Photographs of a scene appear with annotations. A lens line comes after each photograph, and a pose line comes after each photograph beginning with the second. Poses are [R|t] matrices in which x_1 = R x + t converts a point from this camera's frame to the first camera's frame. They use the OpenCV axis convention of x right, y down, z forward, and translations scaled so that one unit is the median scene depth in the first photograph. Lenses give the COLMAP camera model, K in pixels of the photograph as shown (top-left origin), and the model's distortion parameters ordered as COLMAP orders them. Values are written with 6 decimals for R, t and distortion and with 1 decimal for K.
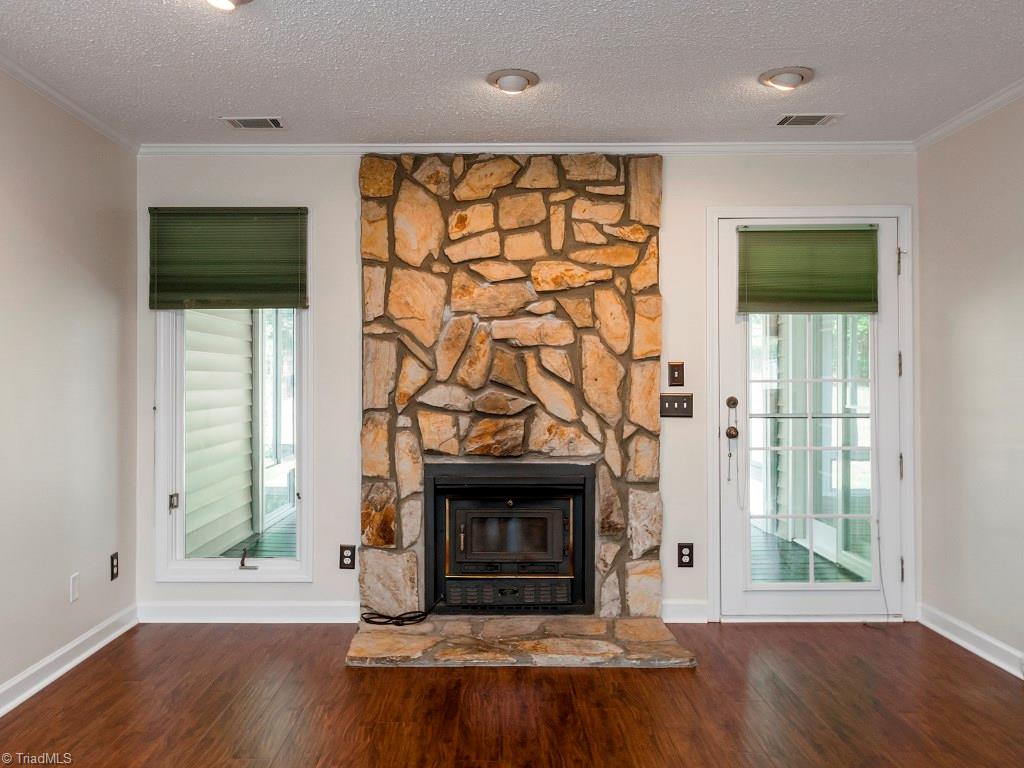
lens RADIAL K [[827.0, 0, 511.0], [0, 827.0, 376.2], [0, 0, 1]] dist [-0.004538, 0.000647]
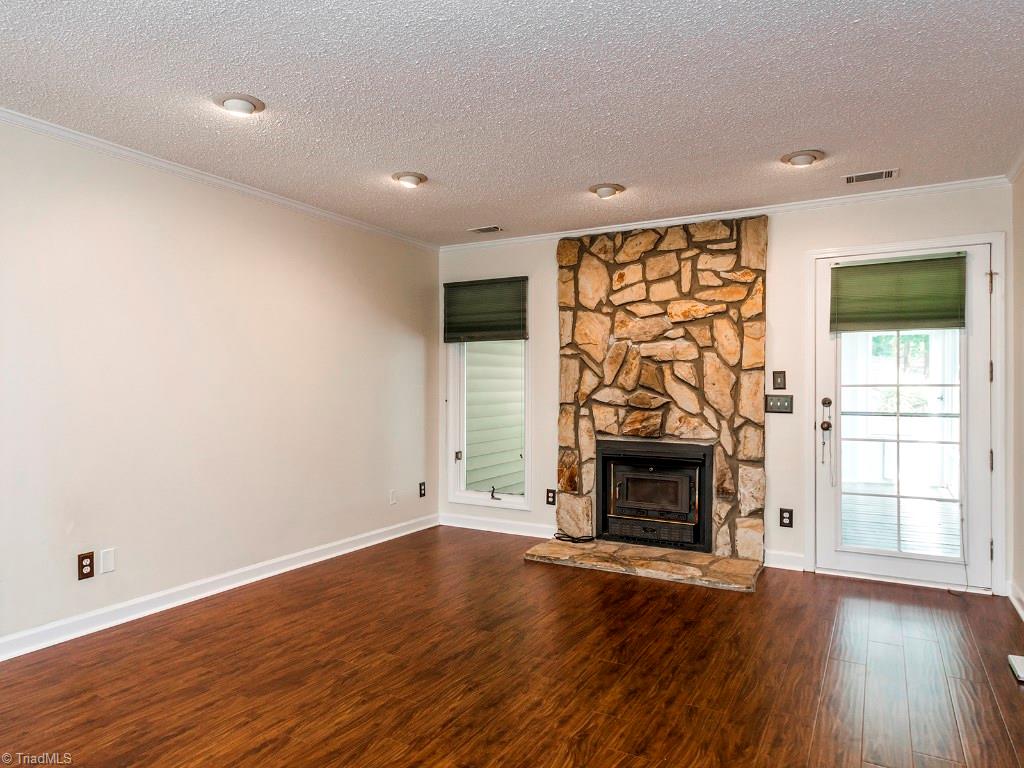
lens RADIAL K [[650.5, 0, 512.3], [0, 650.5, 389.3], [0, 0, 1]] dist [-0.003964, 0.005795]
pose [[0.877599, 0.005194, -0.479367, 0.328822], [0.000432, 0.999932, 0.011624, -0.000295], [0.479395, -0.010409, 0.877538, -0.116512]]
